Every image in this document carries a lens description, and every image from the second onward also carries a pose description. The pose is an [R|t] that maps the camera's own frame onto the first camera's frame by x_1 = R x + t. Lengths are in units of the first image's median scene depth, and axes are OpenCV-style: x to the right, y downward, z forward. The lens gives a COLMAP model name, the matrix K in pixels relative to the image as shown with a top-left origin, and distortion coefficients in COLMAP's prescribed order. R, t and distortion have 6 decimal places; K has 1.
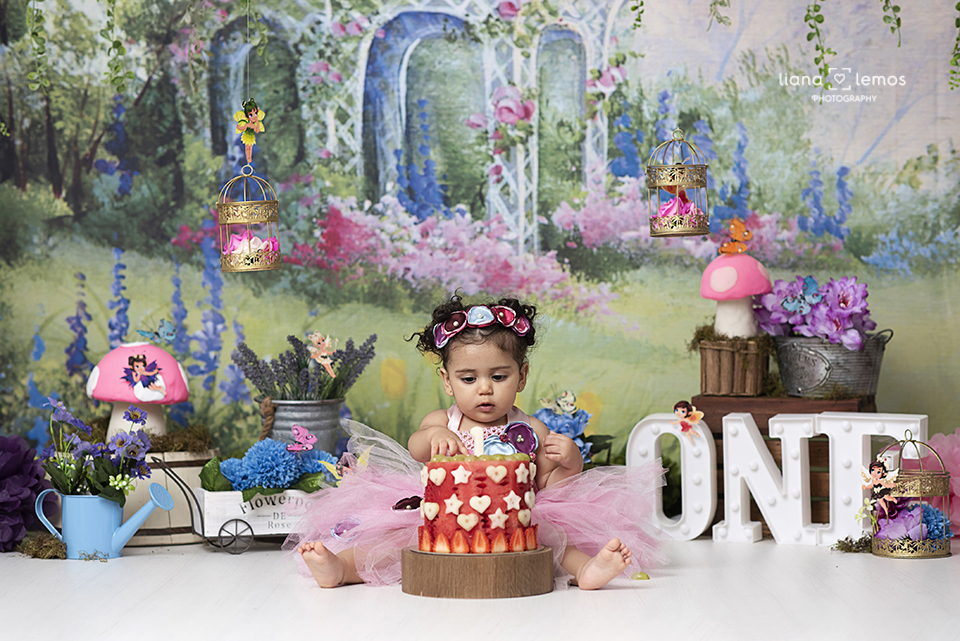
lens RADIAL K [[2329.3, 0, 480.0], [0, 2329.3, 320.5], [0, 0, 1]] dist [0.014063, 0.133711]
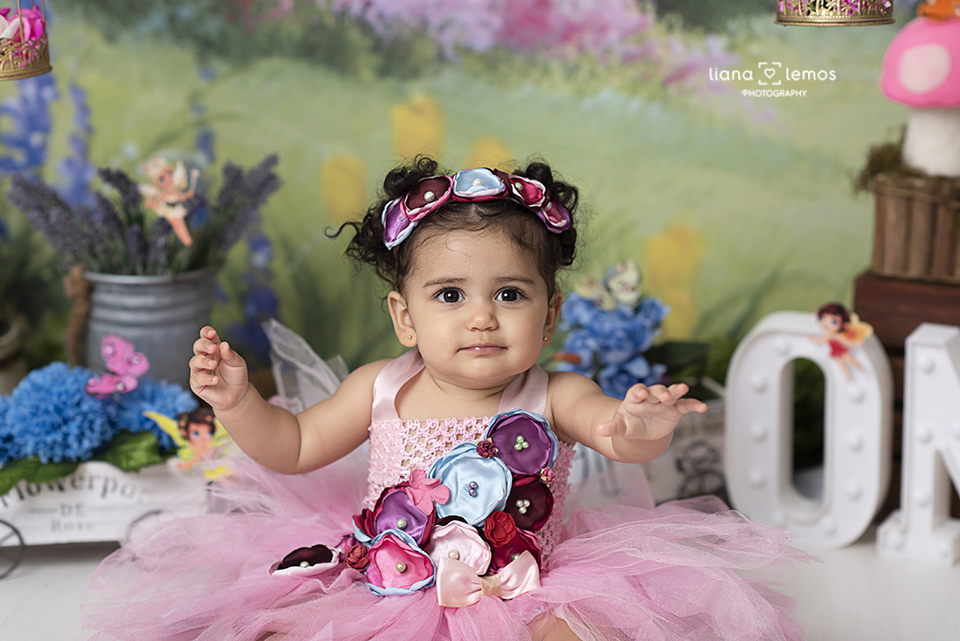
lens RADIAL K [[2443.8, 0, 502.4], [0, 2443.8, 293.1], [0, 0, 1]] dist [-0.034259, 0.908827]
pose [[0.996600, 0.034918, -0.074633, 0.048391], [-0.019476, 0.979928, 0.198398, -0.071549], [0.080062, -0.196270, 0.977276, 0.407039]]
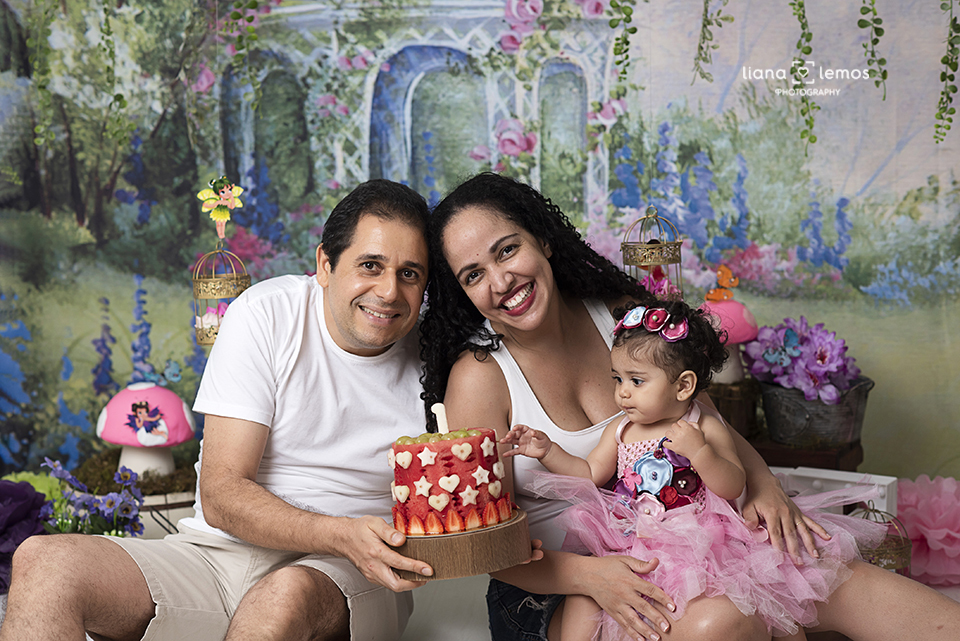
lens RADIAL K [[2319.9, 0, 494.5], [0, 2319.9, 318.3], [0, 0, 1]] dist [0.037591, -0.145183]
pose [[0.995316, 0.005596, -0.096509, 0.103189], [0.005421, 0.993522, 0.113513, -0.128942], [0.096519, -0.113505, 0.988838, -0.011695]]
